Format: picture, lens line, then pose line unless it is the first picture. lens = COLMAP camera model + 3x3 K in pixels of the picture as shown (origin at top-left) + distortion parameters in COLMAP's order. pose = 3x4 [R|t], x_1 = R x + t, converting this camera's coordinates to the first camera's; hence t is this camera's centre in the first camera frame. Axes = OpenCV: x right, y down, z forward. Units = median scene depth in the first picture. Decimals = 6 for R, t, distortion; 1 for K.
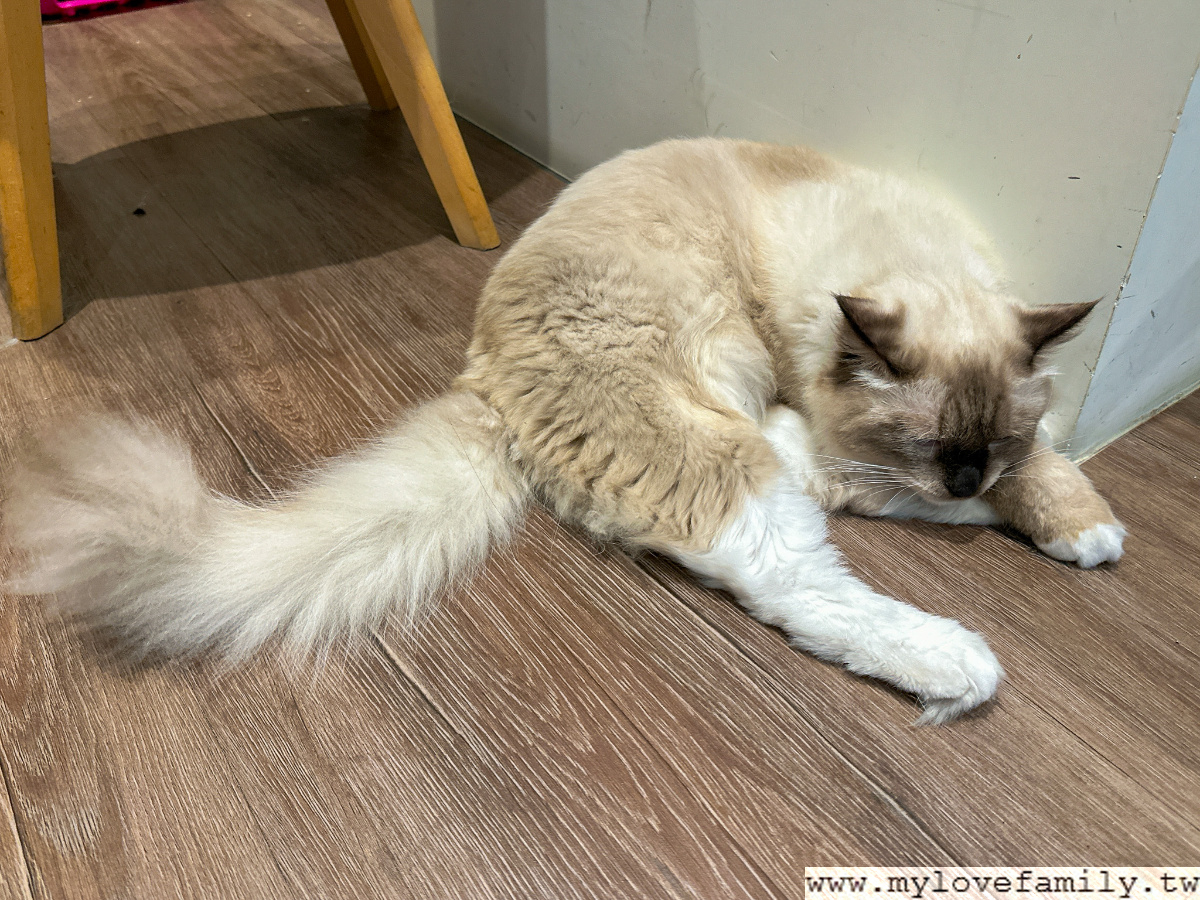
lens RADIAL K [[997.2, 0, 593.5], [0, 997.2, 414.1], [0, 0, 1]] dist [0.102975, -0.247335]
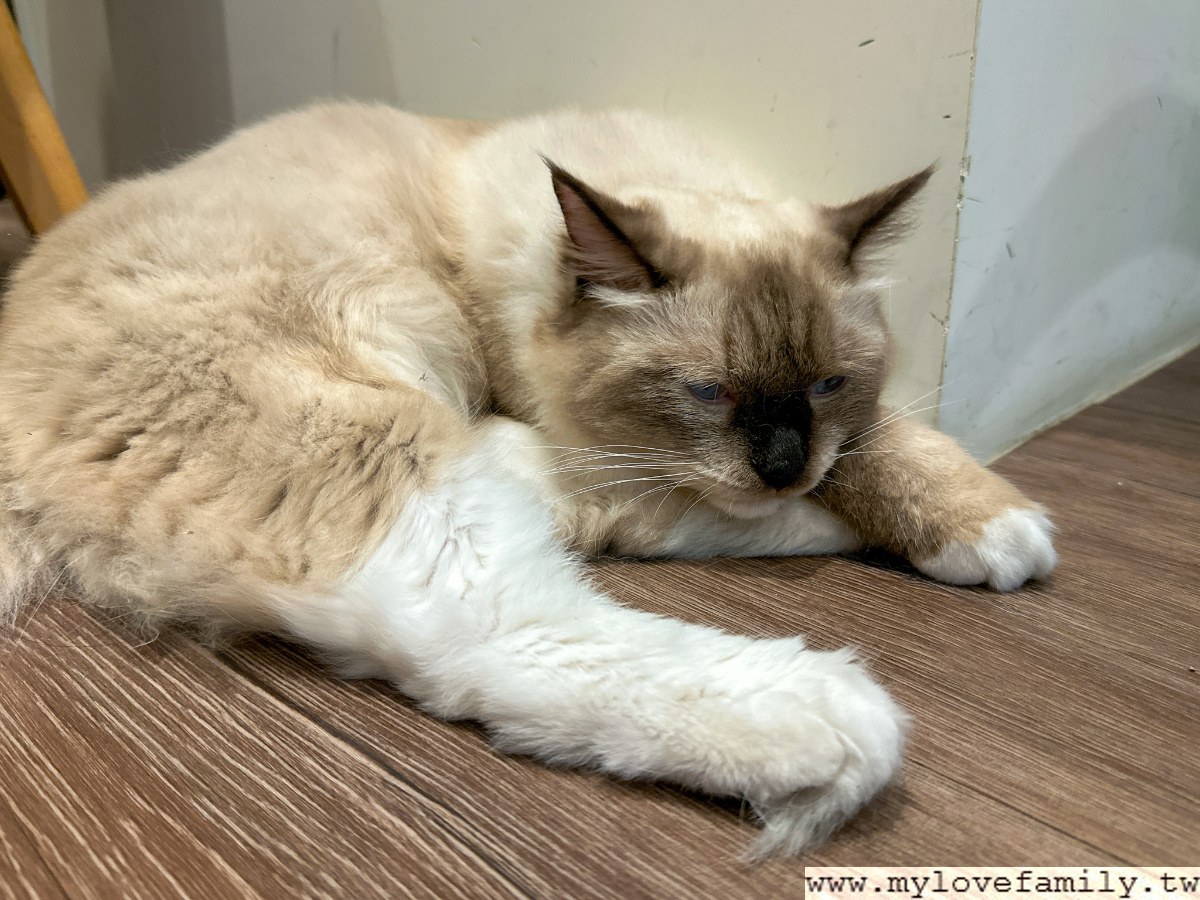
lens RADIAL K [[997.2, 0, 593.5], [0, 997.2, 414.1], [0, 0, 1]] dist [0.102975, -0.247335]
pose [[0.986026, -0.055412, 0.157108, 0.167381], [0.103429, 0.942916, -0.316561, 0.225424], [-0.130599, 0.328387, 0.935471, 0.456044]]
